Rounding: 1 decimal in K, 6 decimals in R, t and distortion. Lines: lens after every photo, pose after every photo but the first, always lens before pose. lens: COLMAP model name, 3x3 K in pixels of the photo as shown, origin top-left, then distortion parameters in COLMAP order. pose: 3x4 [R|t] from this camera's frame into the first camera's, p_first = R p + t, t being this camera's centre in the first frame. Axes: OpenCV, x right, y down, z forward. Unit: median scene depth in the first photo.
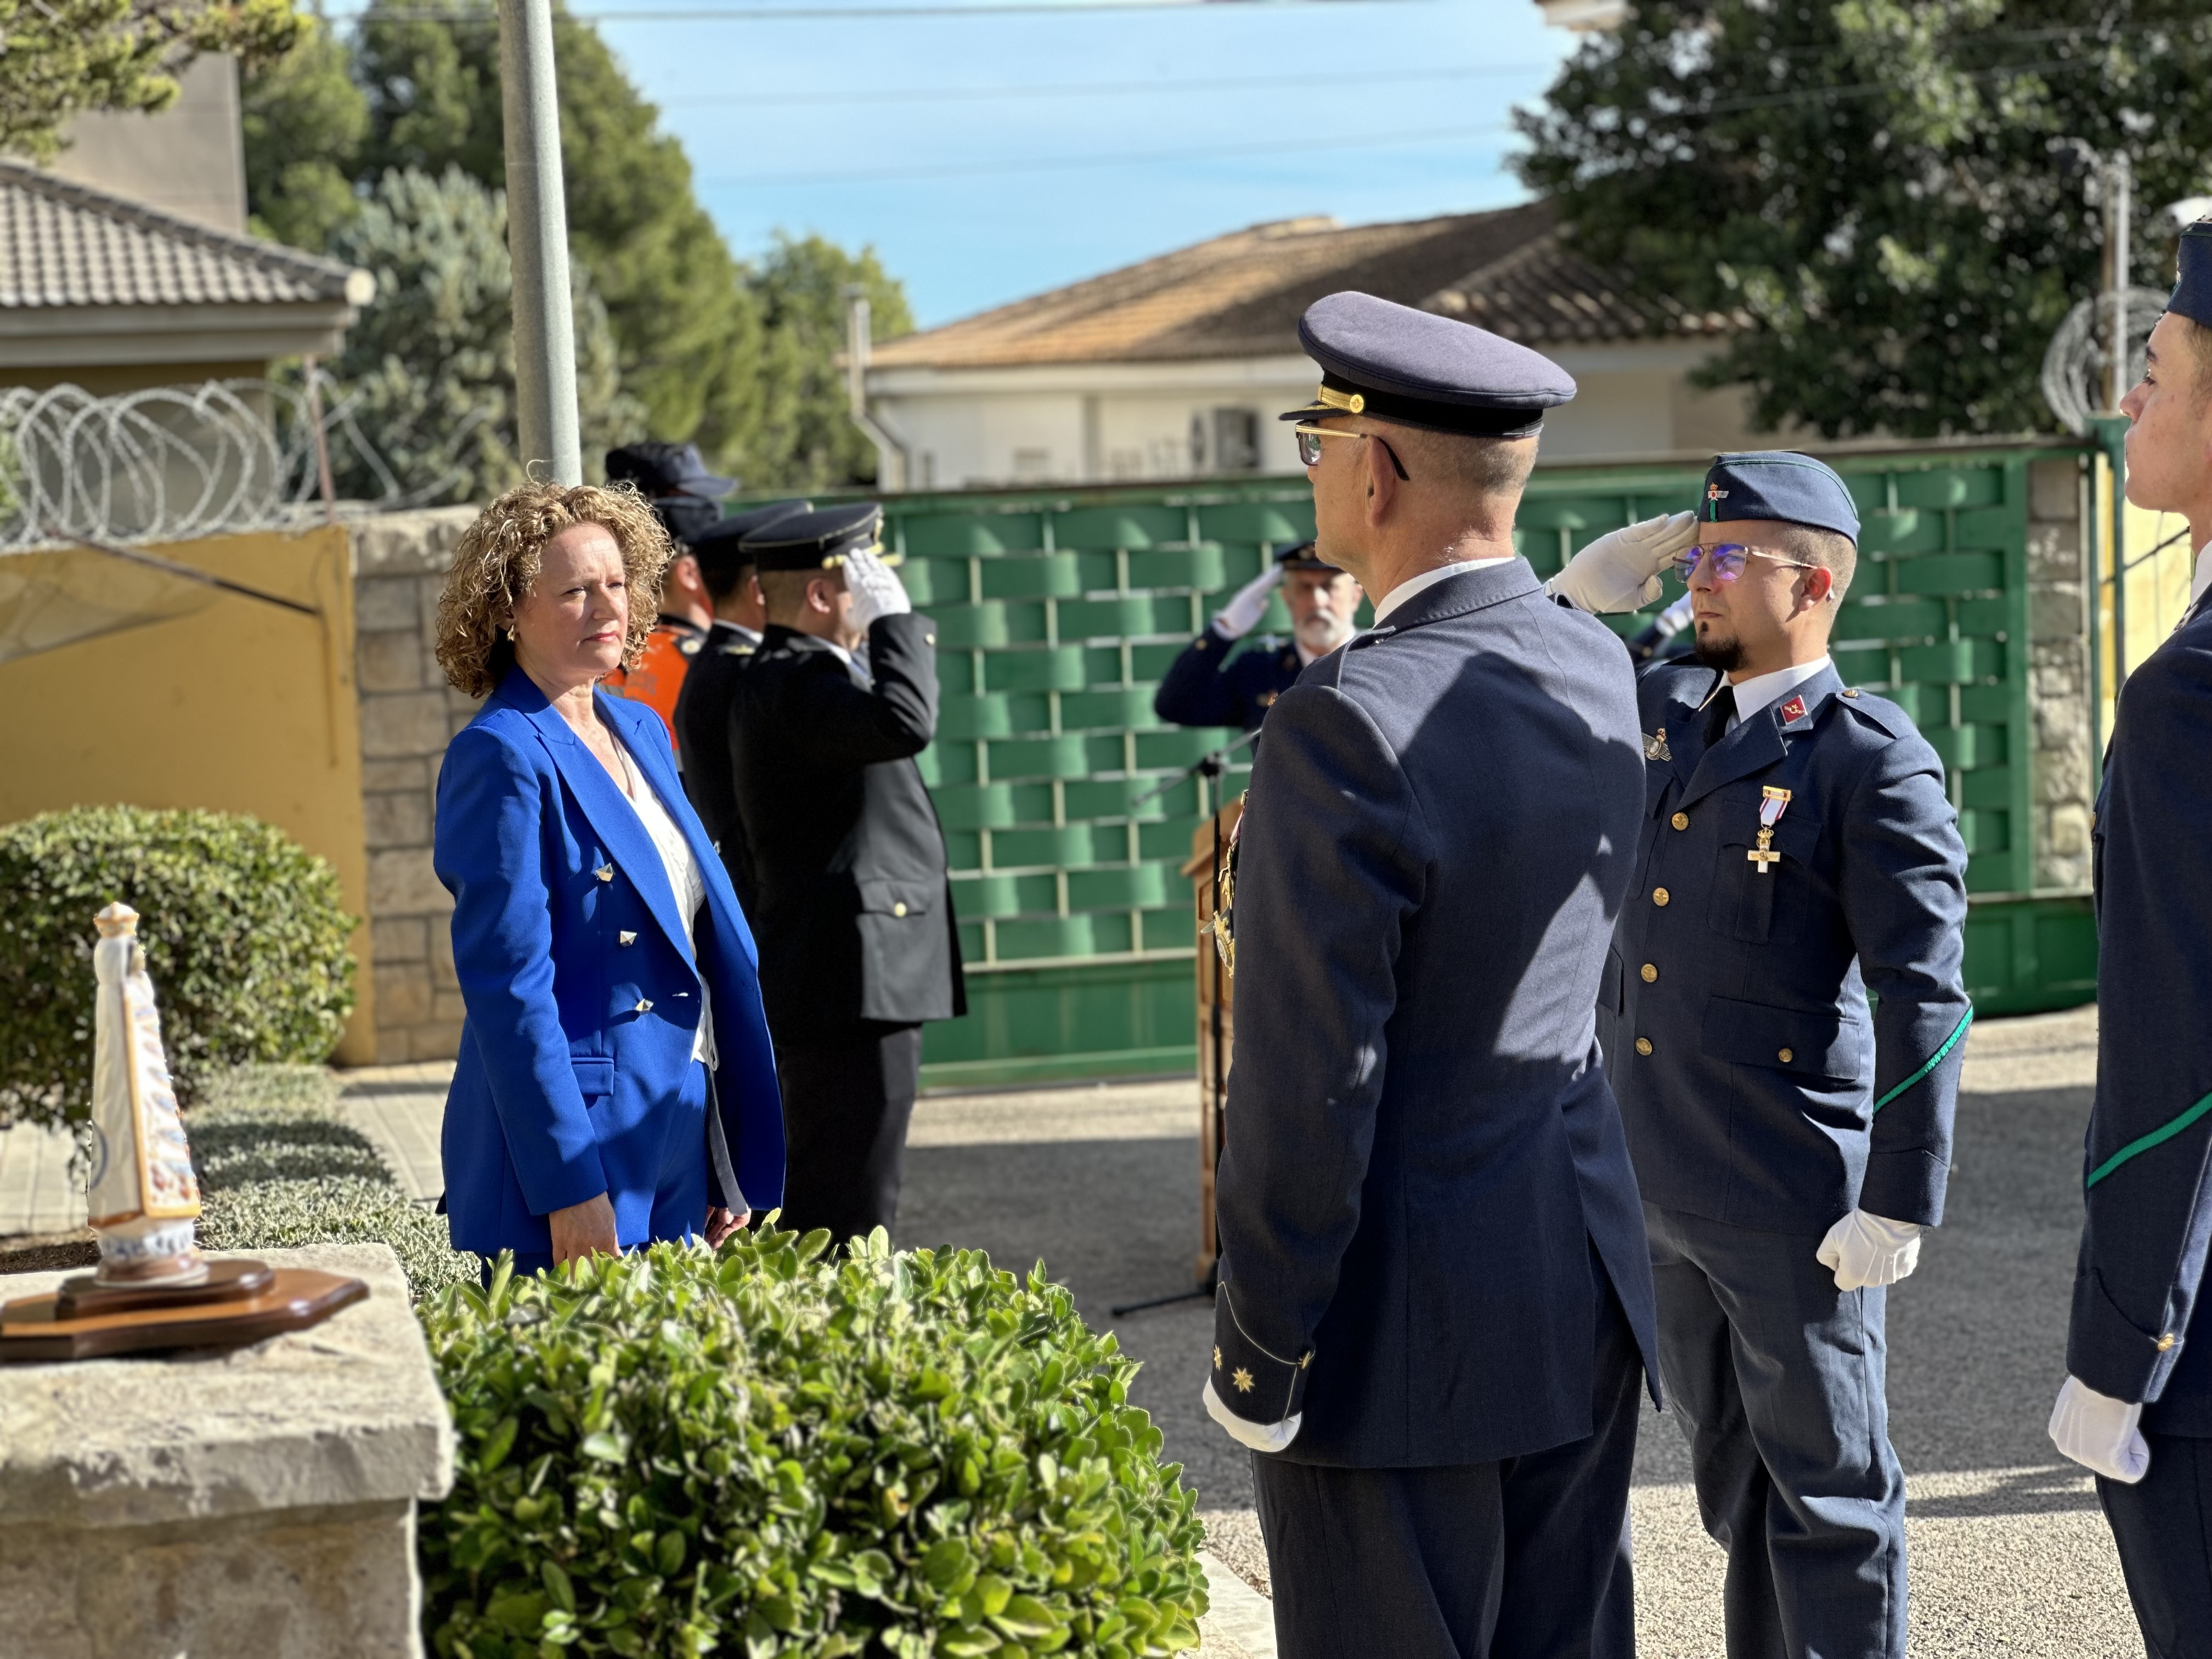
lens RADIAL K [[4917.8, 0, 1106.0], [0, 4917.8, 829.5], [0, 0, 1]] dist [0.438462, -0.087910]
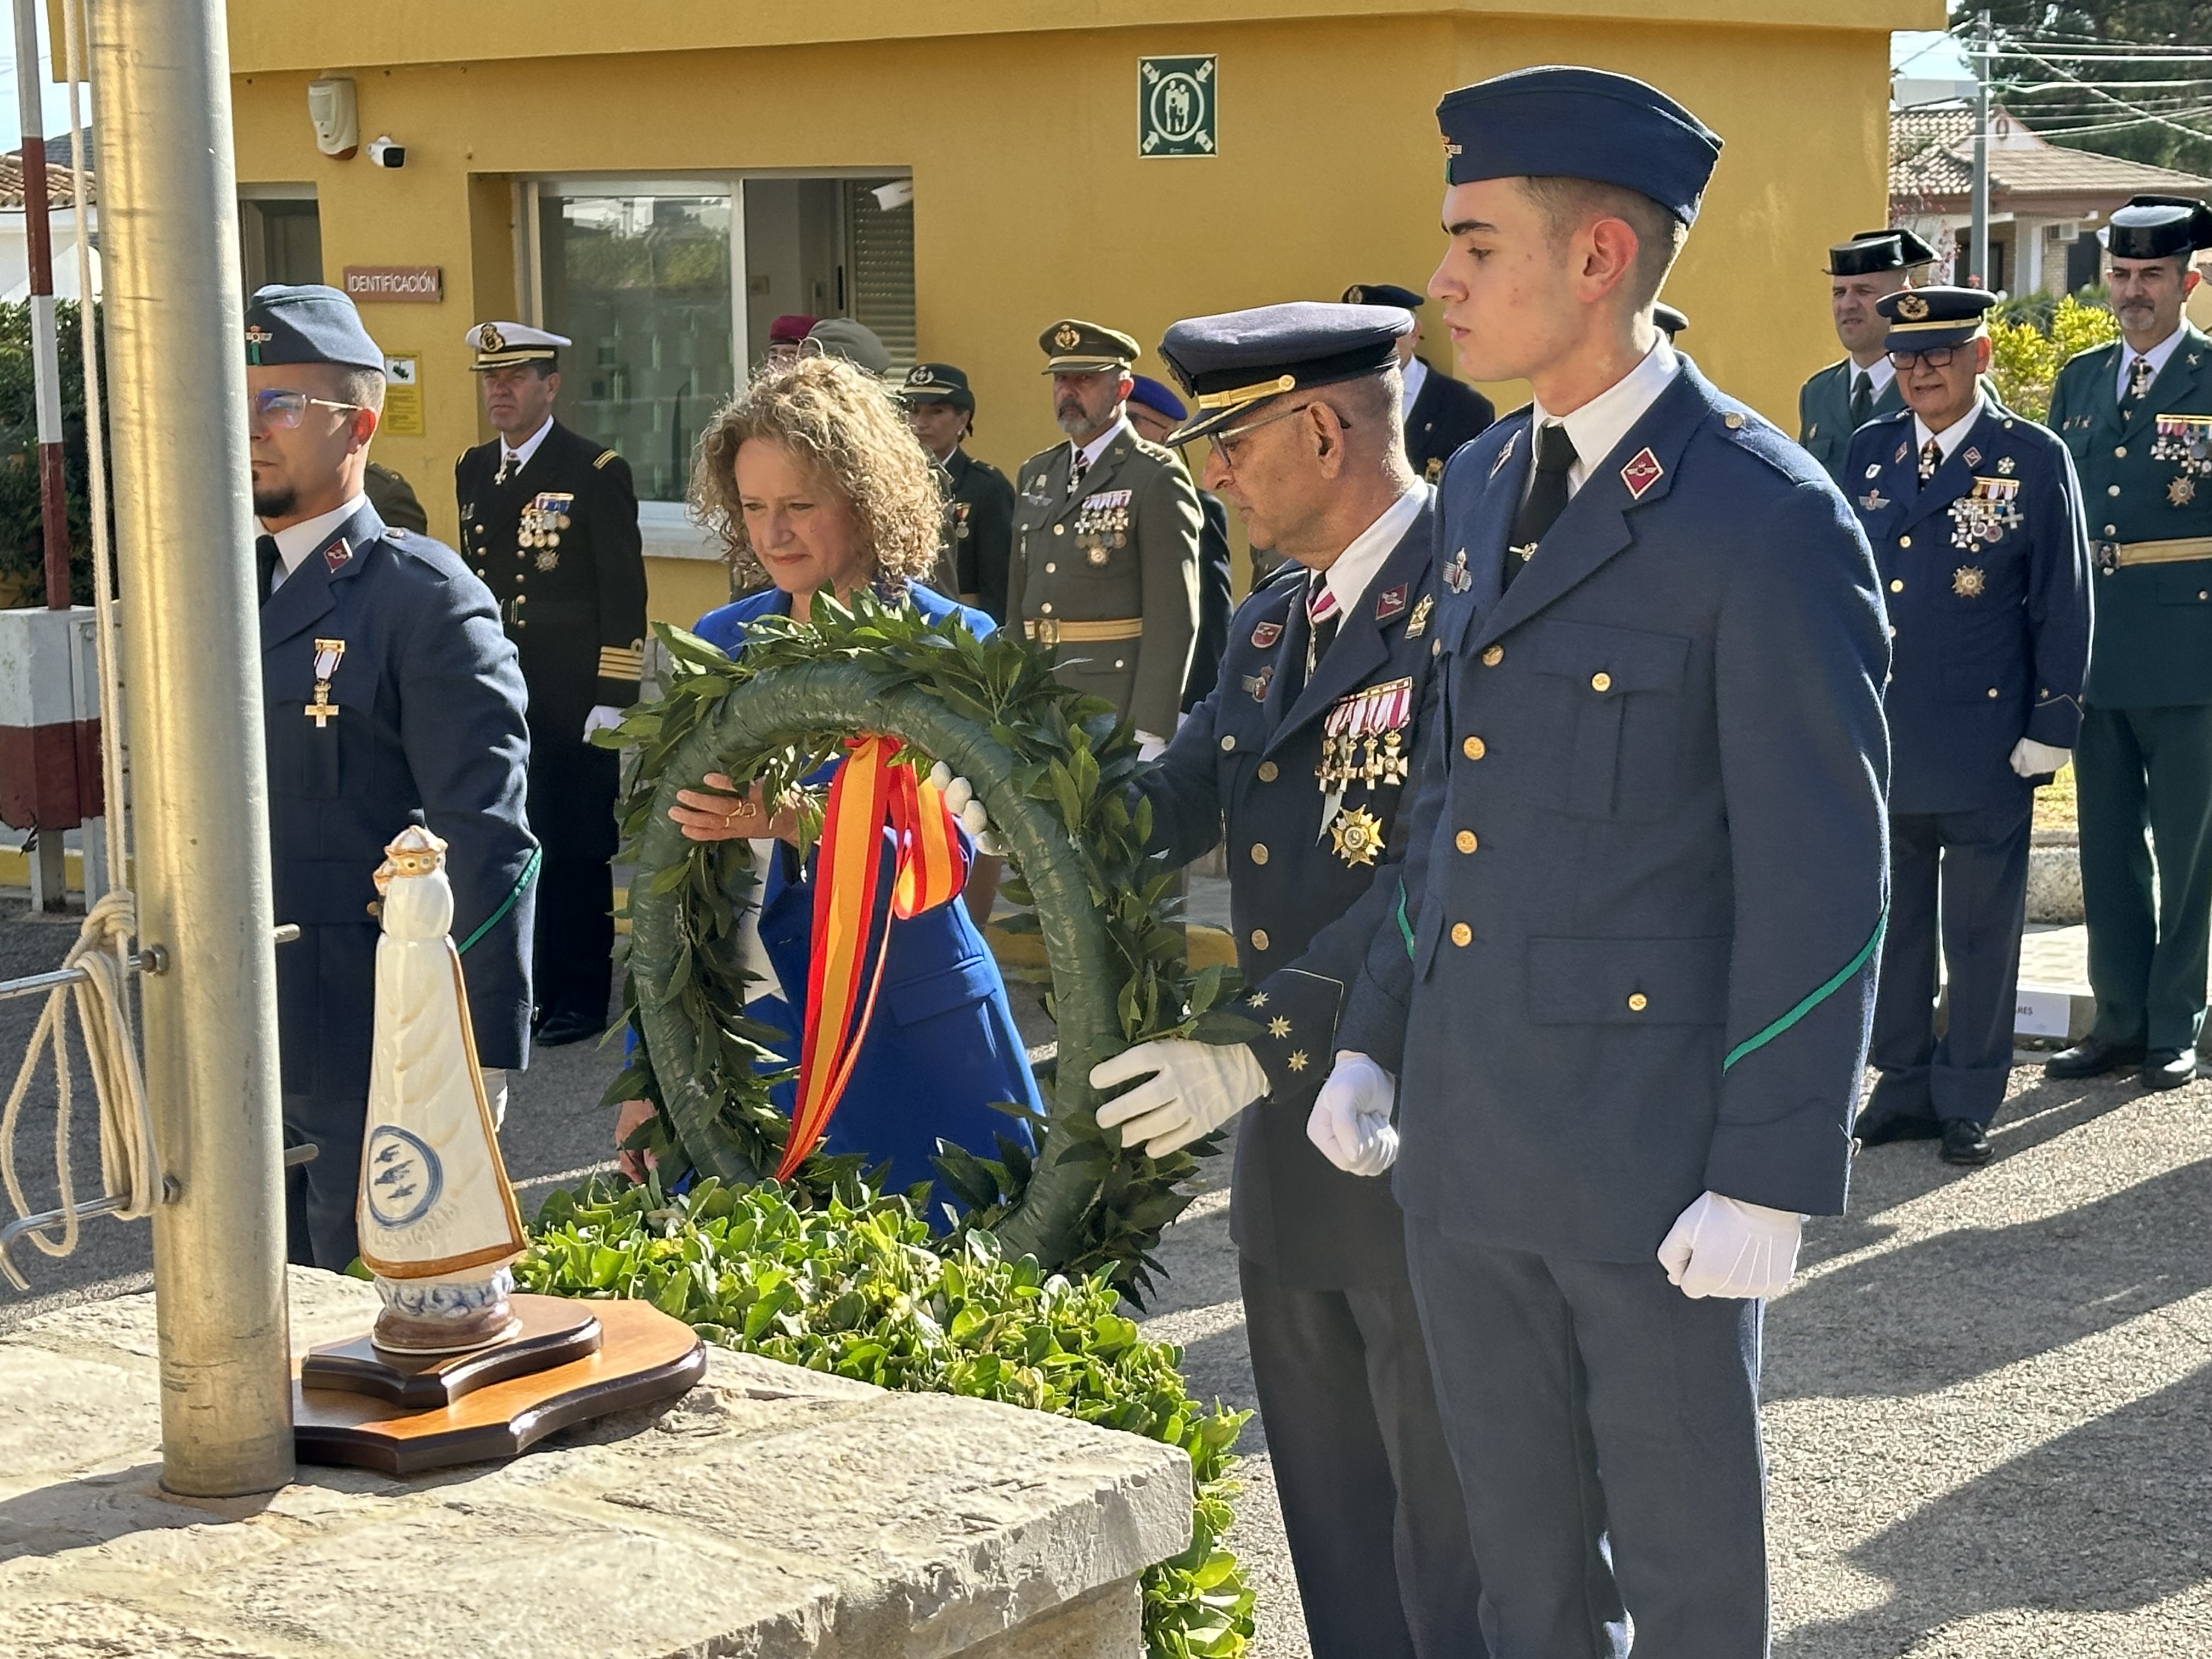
lens RADIAL K [[4323.5, 0, 1150.1], [0, 4323.5, 836.6], [0, 0, 1]] dist [0.202348, -0.018781]
pose [[0.769241, -0.069869, 0.635127, -0.495494], [0.048680, 0.997523, 0.050776, -0.008248], [-0.637102, -0.008141, 0.770737, 0.415592]]
